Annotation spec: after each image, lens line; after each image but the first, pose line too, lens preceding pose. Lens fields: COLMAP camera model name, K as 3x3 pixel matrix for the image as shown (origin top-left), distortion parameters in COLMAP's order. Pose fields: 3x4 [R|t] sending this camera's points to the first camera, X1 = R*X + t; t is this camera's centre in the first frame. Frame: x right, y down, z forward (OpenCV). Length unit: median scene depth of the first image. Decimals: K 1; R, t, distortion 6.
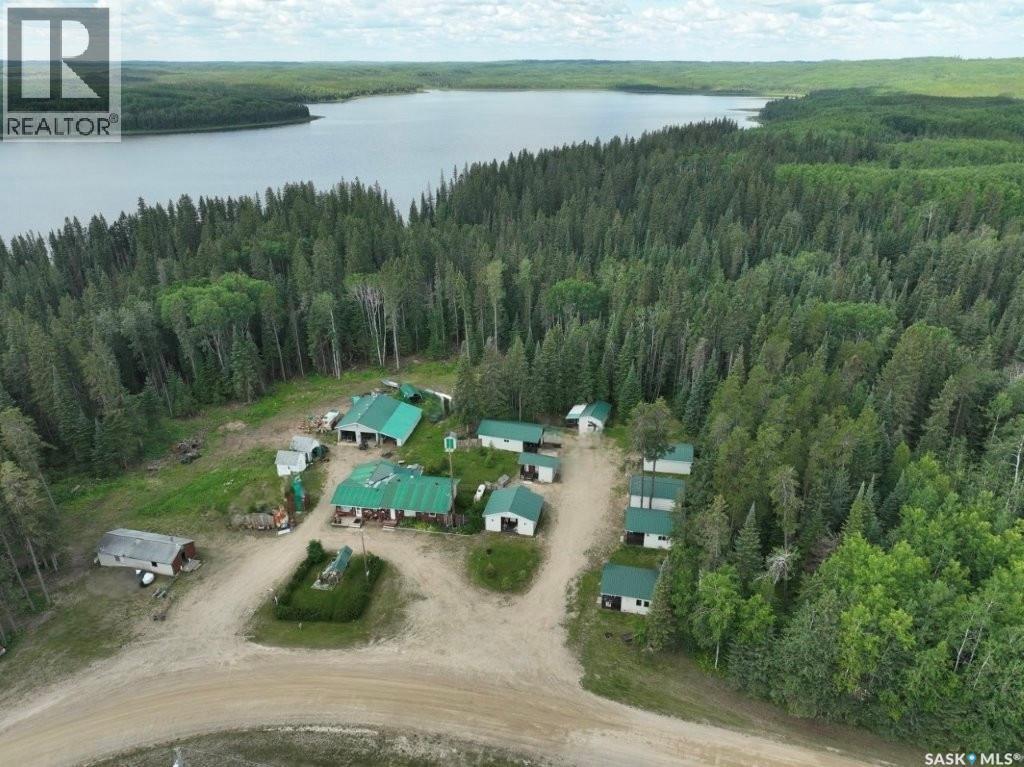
lens RADIAL K [[721.3, 0, 515.5], [0, 721.3, 382.0], [0, 0, 1]] dist [0.000918, 0.015194]
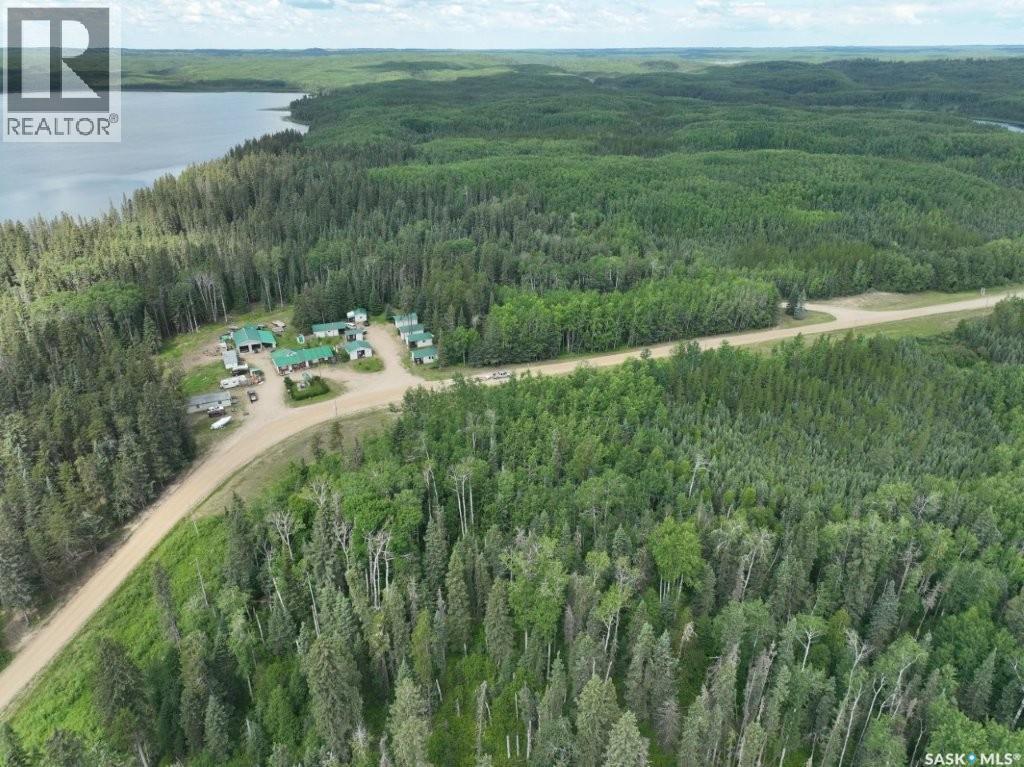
lens RADIAL K [[721.3, 0, 515.5], [0, 721.3, 382.0], [0, 0, 1]] dist [0.000918, 0.015194]
pose [[0.806386, -0.250503, 0.535715, -0.764638], [0.240952, 0.966428, 0.089214, 0.177697], [-0.540078, 0.057141, 0.839673, -1.037600]]
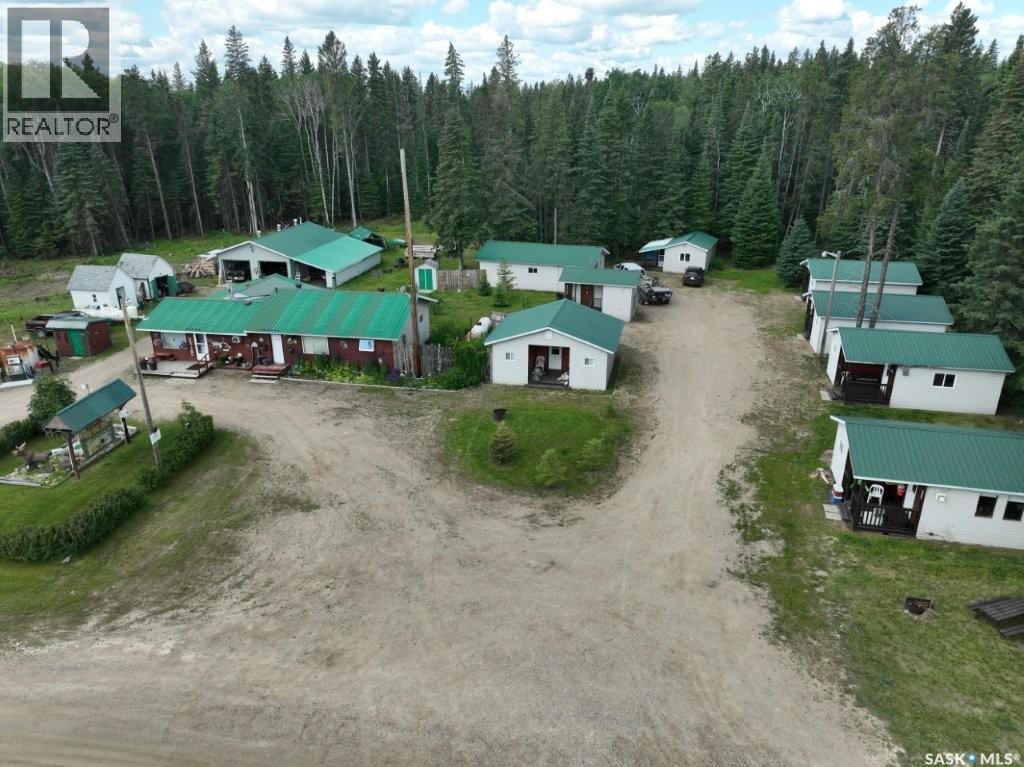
lens RADIAL K [[721.3, 0, 515.5], [0, 721.3, 382.0], [0, 0, 1]] dist [0.000918, 0.015194]
pose [[0.999927, 0.003311, -0.011653, -0.020442], [-0.003921, 0.998602, -0.052720, 0.206082], [0.011462, 0.052762, 0.998541, 0.523796]]
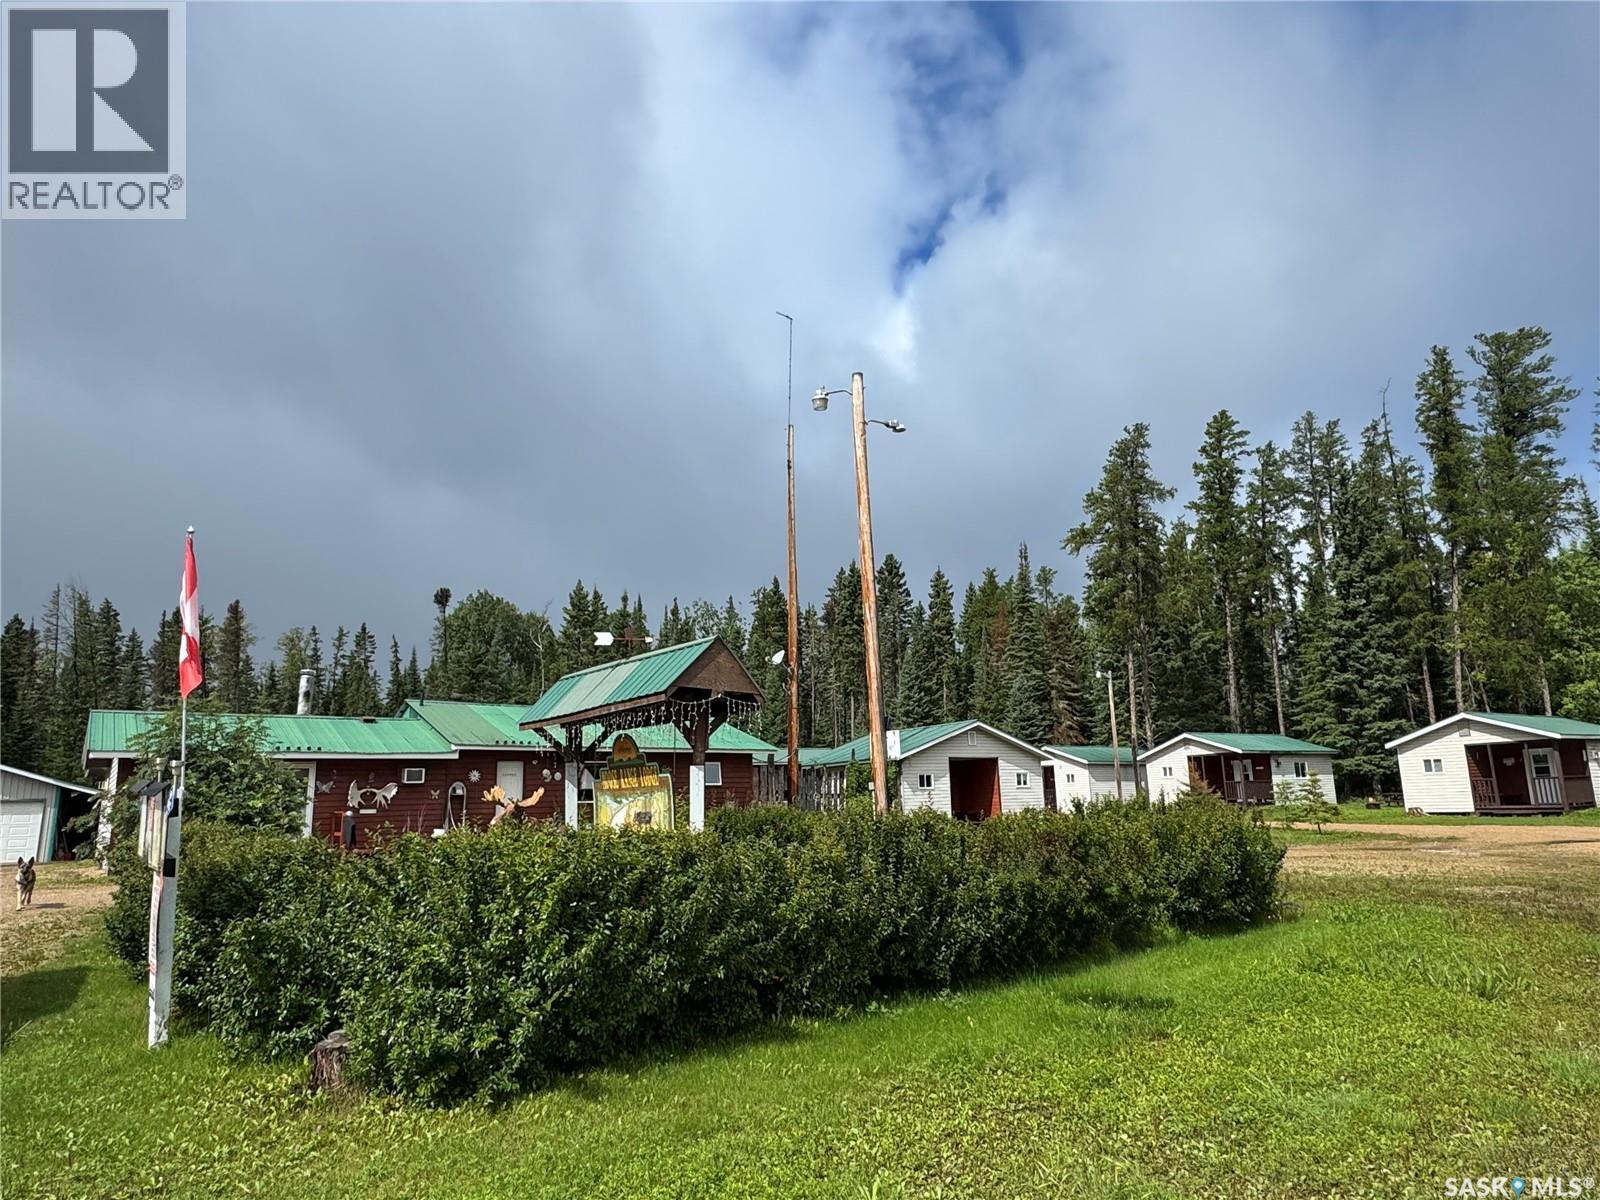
lens RADIAL K [[1004.5, 0, 800.0], [0, 1004.5, 600.0], [0, 0, 1]] dist [-0.000559, 0.002226]
pose [[0.708415, 0.123544, 0.694900, -0.275064], [0.313079, 0.827391, -0.466267, 0.258152], [-0.632559, 0.547869, 0.547457, 0.725345]]
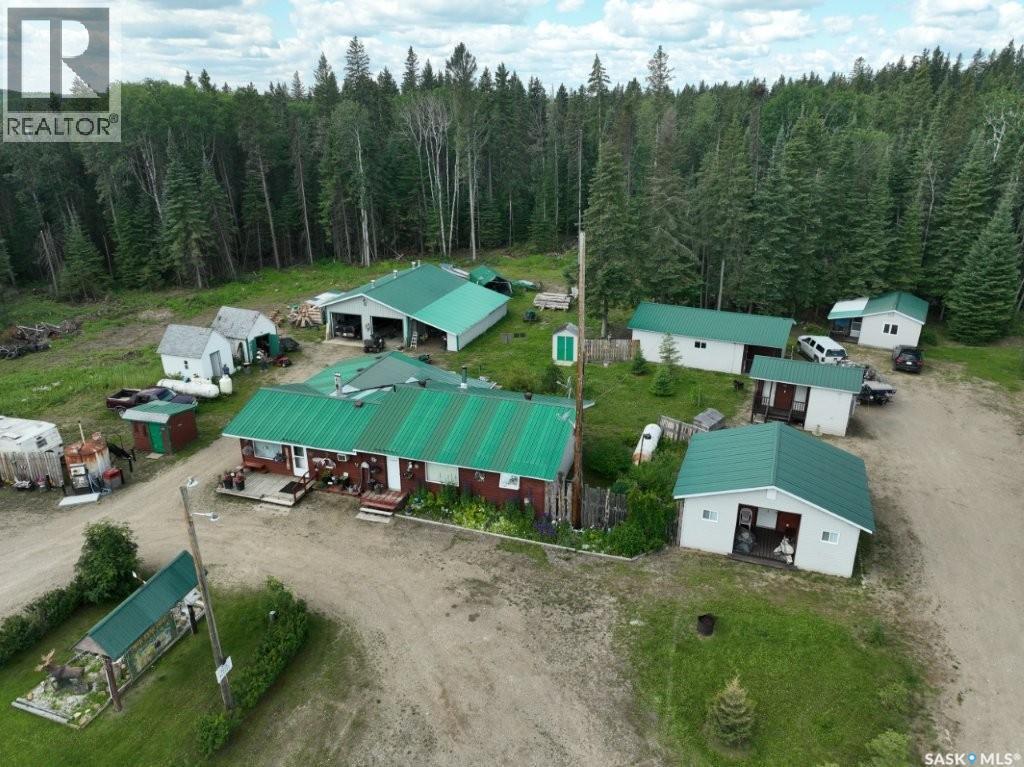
lens RADIAL K [[721.3, 0, 515.5], [0, 721.3, 382.0], [0, 0, 1]] dist [0.000918, 0.015194]
pose [[0.988838, 0.055056, -0.138450, -0.064772], [-0.061961, 0.997015, -0.046067, 0.140027], [0.135500, 0.054132, 0.989297, 0.620496]]
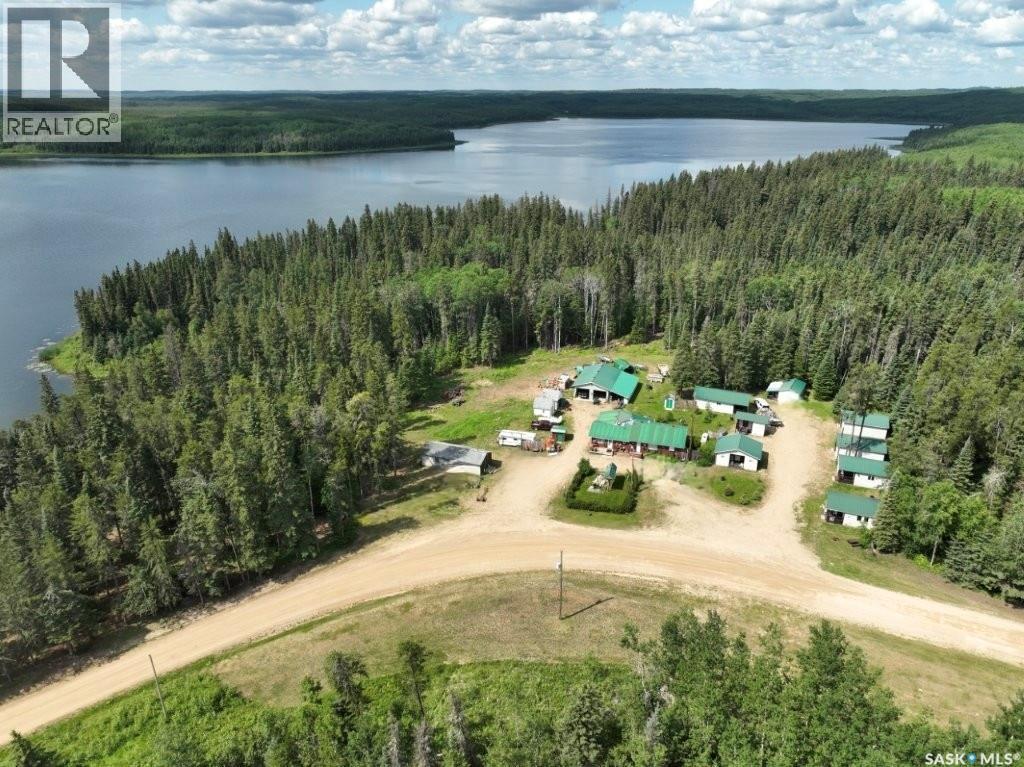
lens RADIAL K [[721.3, 0, 515.5], [0, 721.3, 382.0], [0, 0, 1]] dist [0.000918, 0.015194]
pose [[0.988288, 0.057133, -0.141498, -0.193026], [-0.061912, 0.997643, -0.029600, 0.110755], [0.139473, 0.038013, 0.989496, -0.248198]]
